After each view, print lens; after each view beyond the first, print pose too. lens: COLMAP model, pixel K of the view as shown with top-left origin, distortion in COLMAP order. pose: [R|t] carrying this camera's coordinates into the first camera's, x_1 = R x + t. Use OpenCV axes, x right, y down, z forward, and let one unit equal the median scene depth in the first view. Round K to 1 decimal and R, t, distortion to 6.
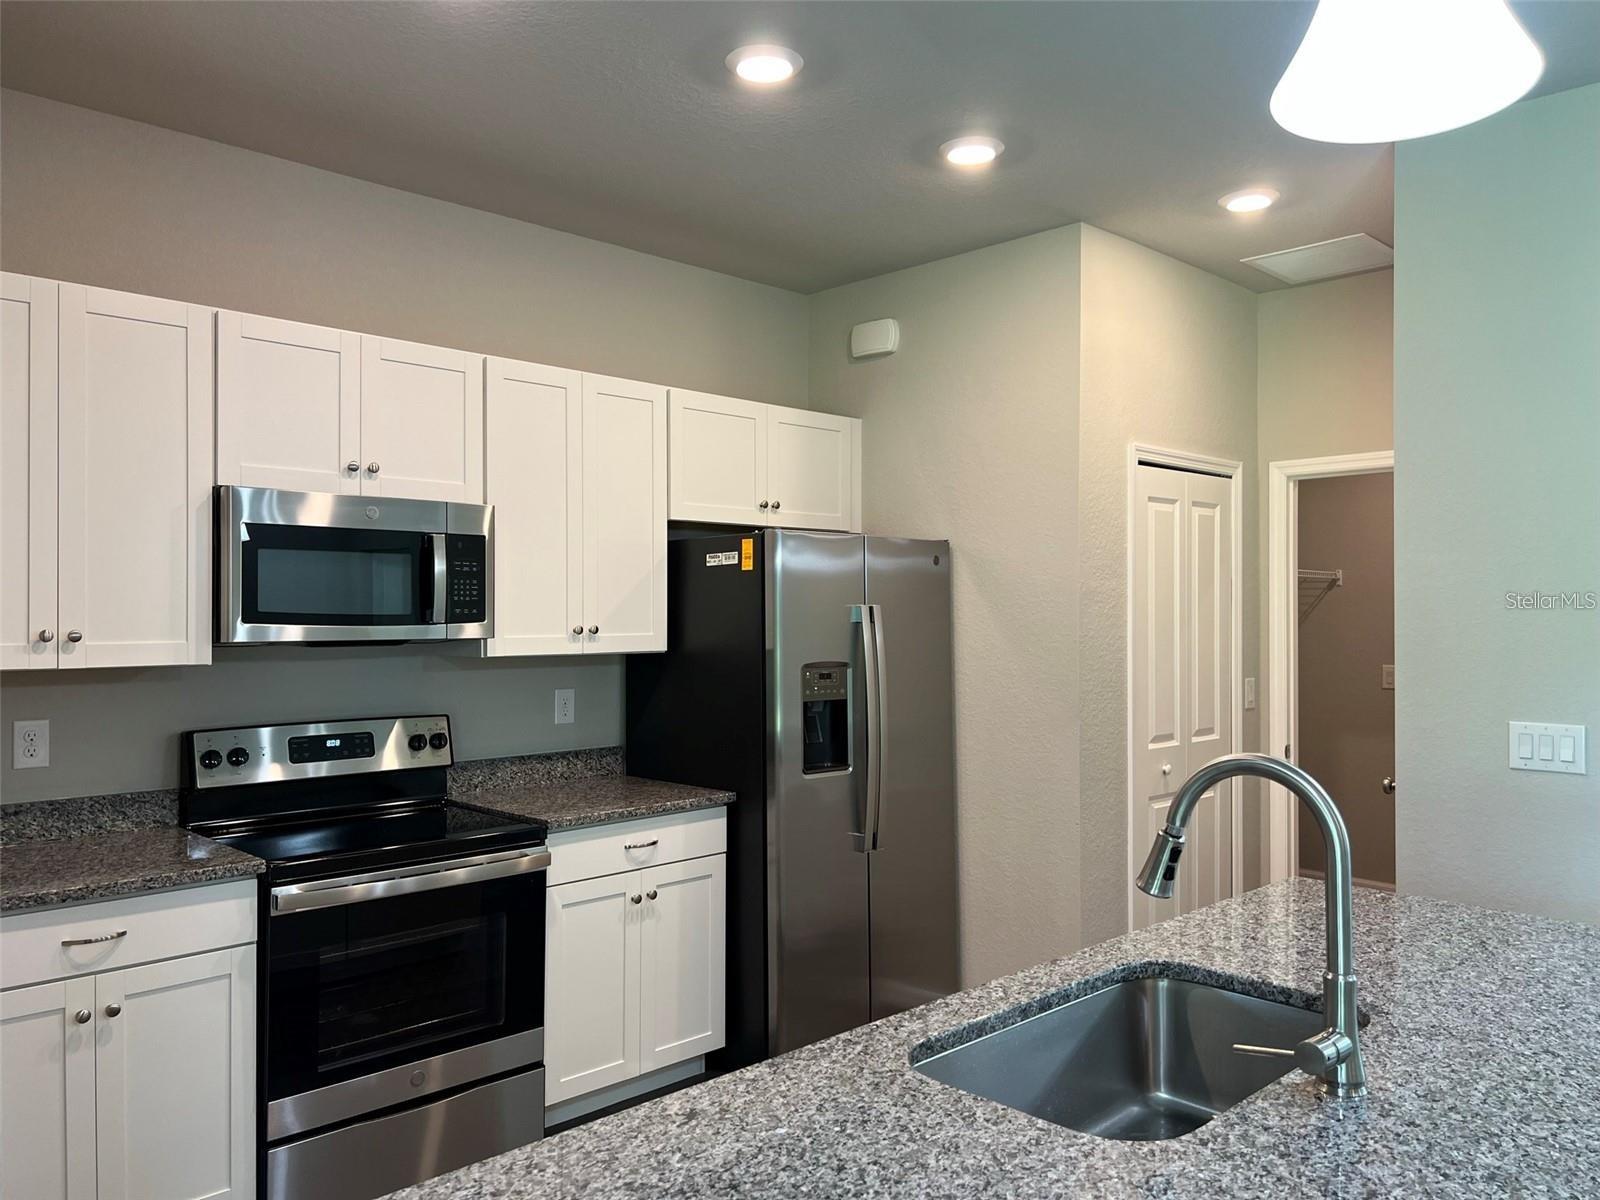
lens RADIAL K [[1196.9, 0, 811.2], [0, 1196.9, 611.3], [0, 0, 1]] dist [0.065845, -0.053276]
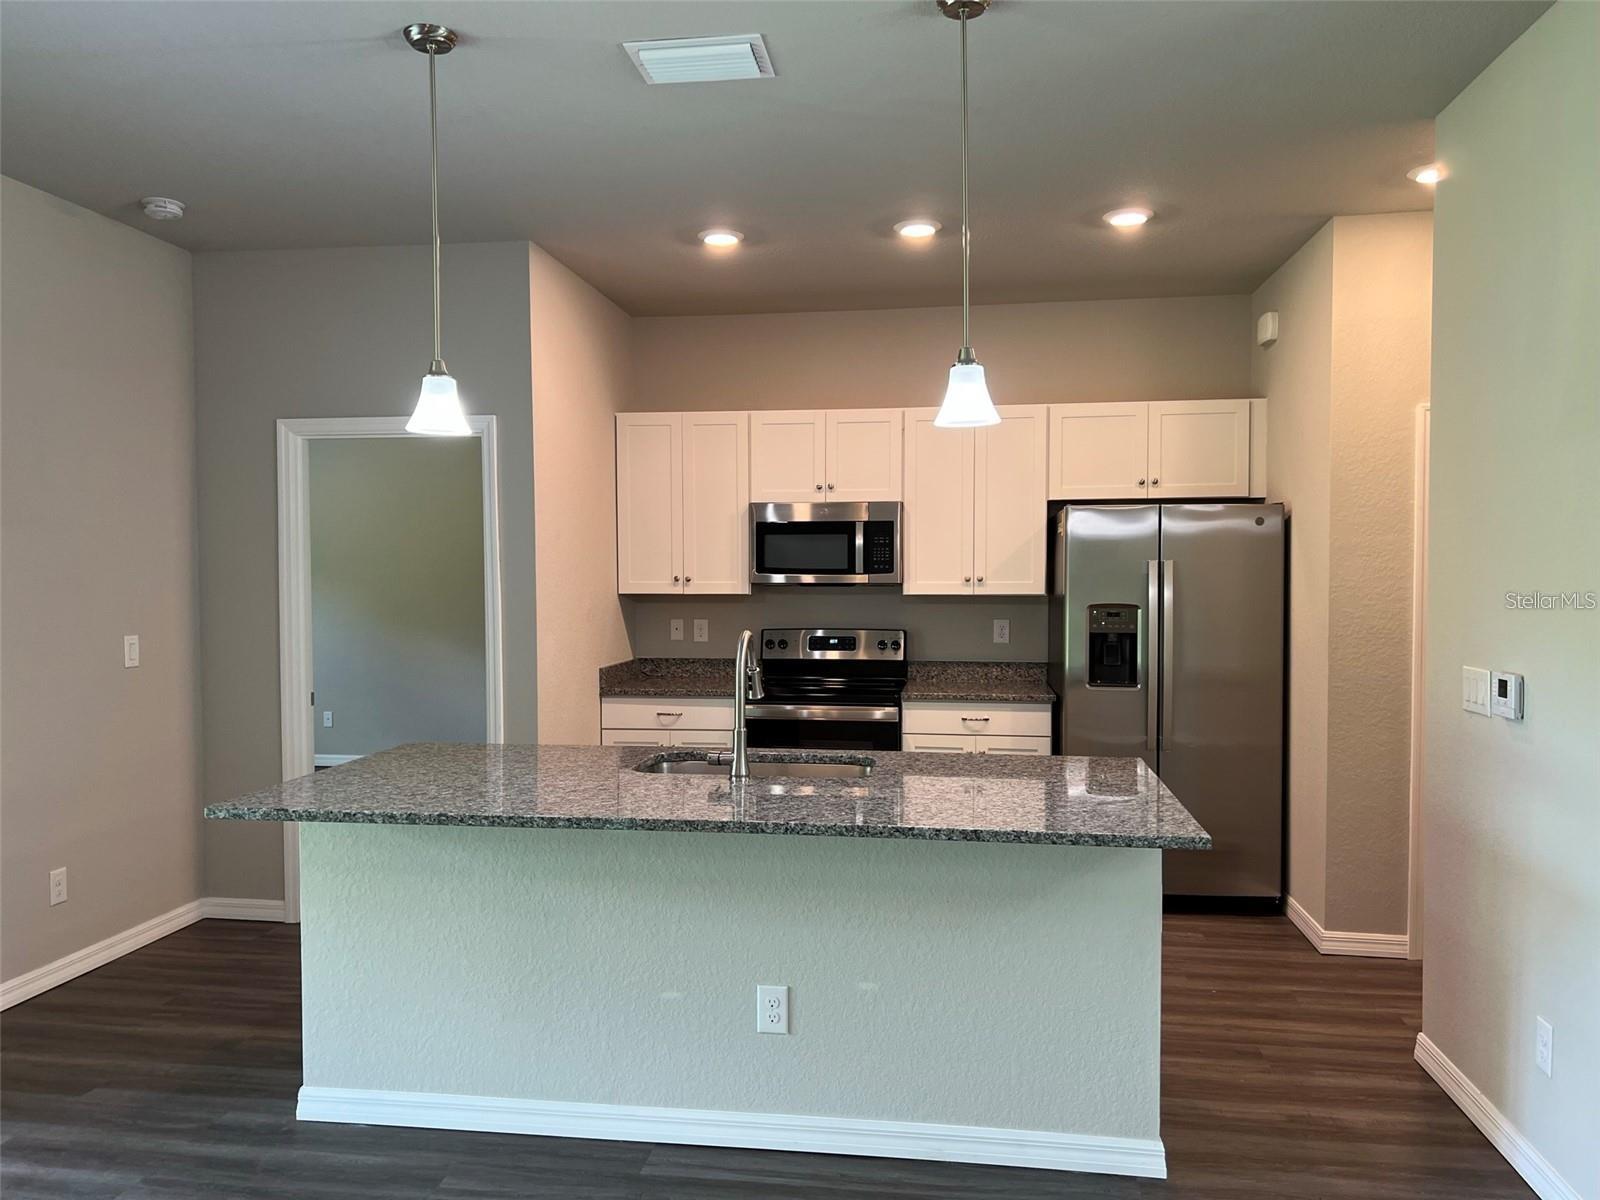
lens RADIAL K [[1196.9, 0, 796.1], [0, 1196.9, 608.1], [0, 0, 1]] dist [0.065845, -0.053276]
pose [[0.602764, 0.024363, -0.797547, 0.952270], [0.003079, 0.999455, 0.032858, 0.002235], [0.797913, -0.022261, 0.602361, -0.097653]]
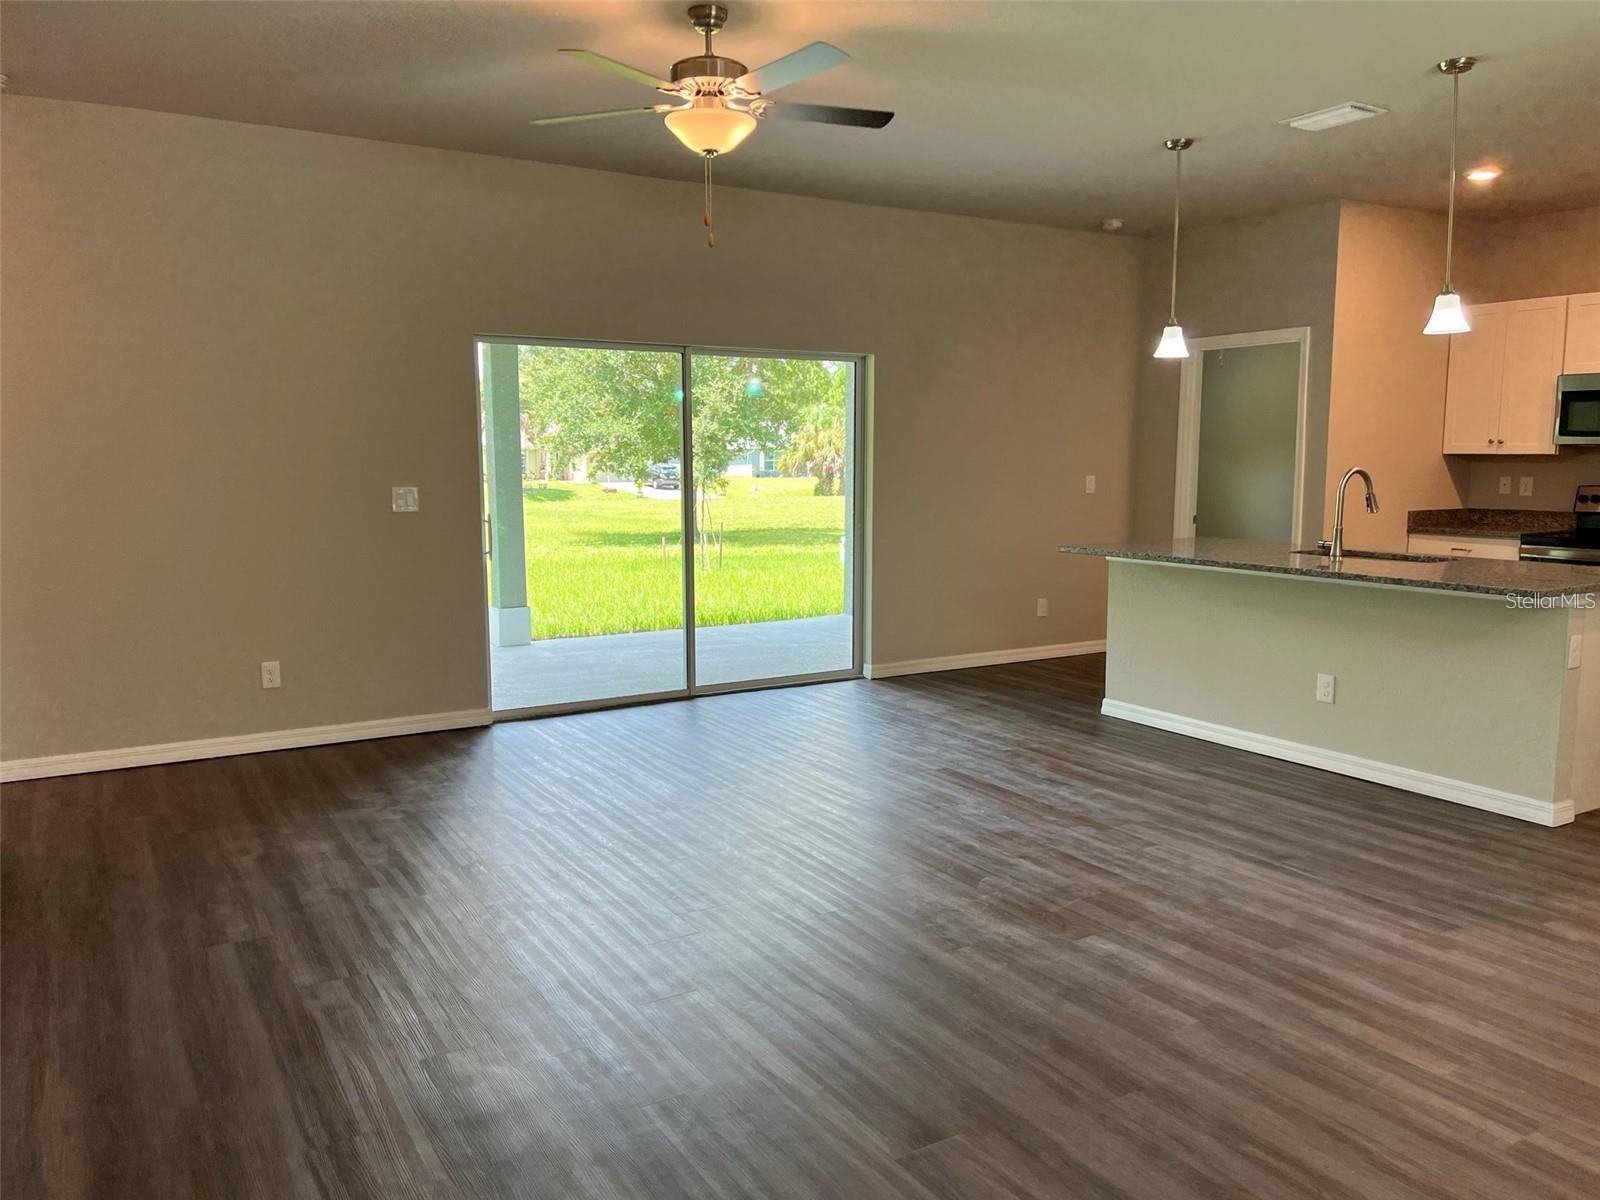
lens RADIAL K [[1196.9, 0, 788.7], [0, 1196.9, 594.9], [0, 0, 1]] dist [0.065845, -0.053276]
pose [[-0.233053, 0.115512, -0.965579, 1.824099], [-0.000287, 0.992912, 0.118851, 0.029588], [0.972464, 0.027975, -0.231368, 0.105002]]
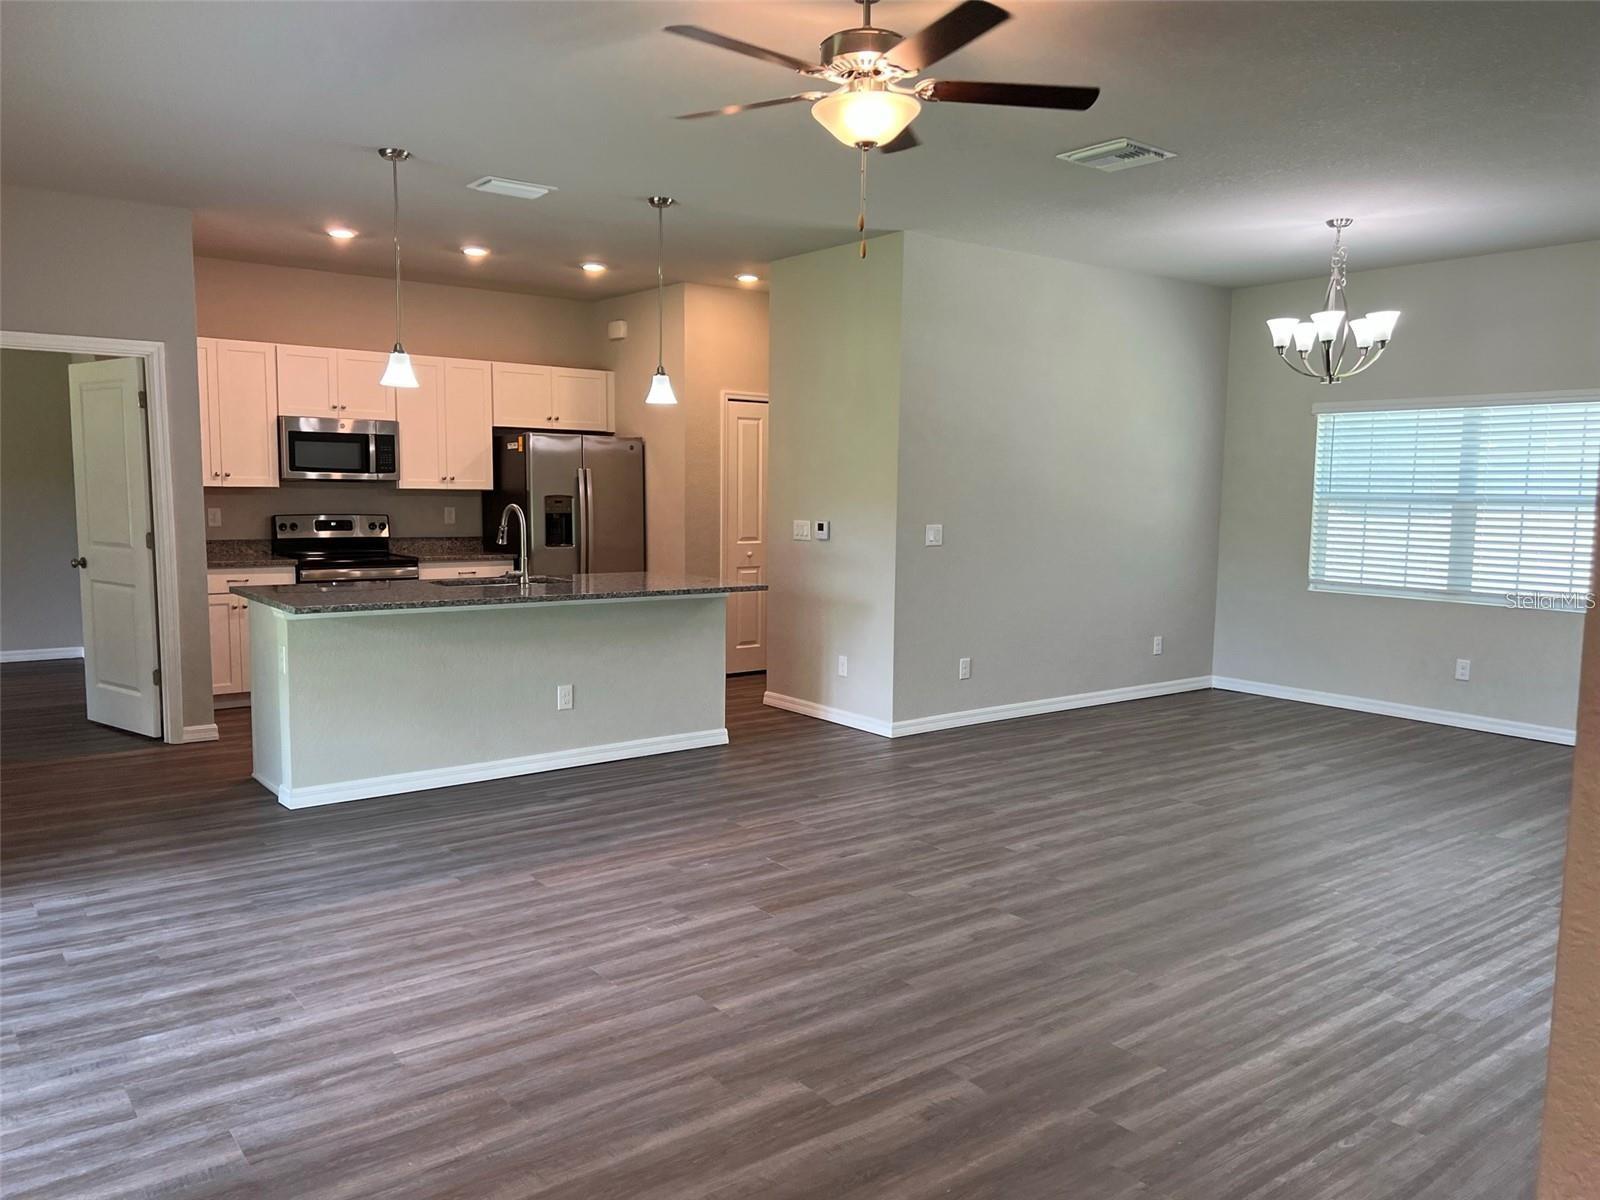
lens RADIAL K [[1196.9, 0, 806.1], [0, 1196.9, 609.6], [0, 0, 1]] dist [0.065845, -0.053276]
pose [[0.992590, 0.026338, -0.118625, 0.785975], [-0.013781, 0.994328, 0.105456, 0.014404], [0.120730, -0.103040, 0.987323, -1.206864]]
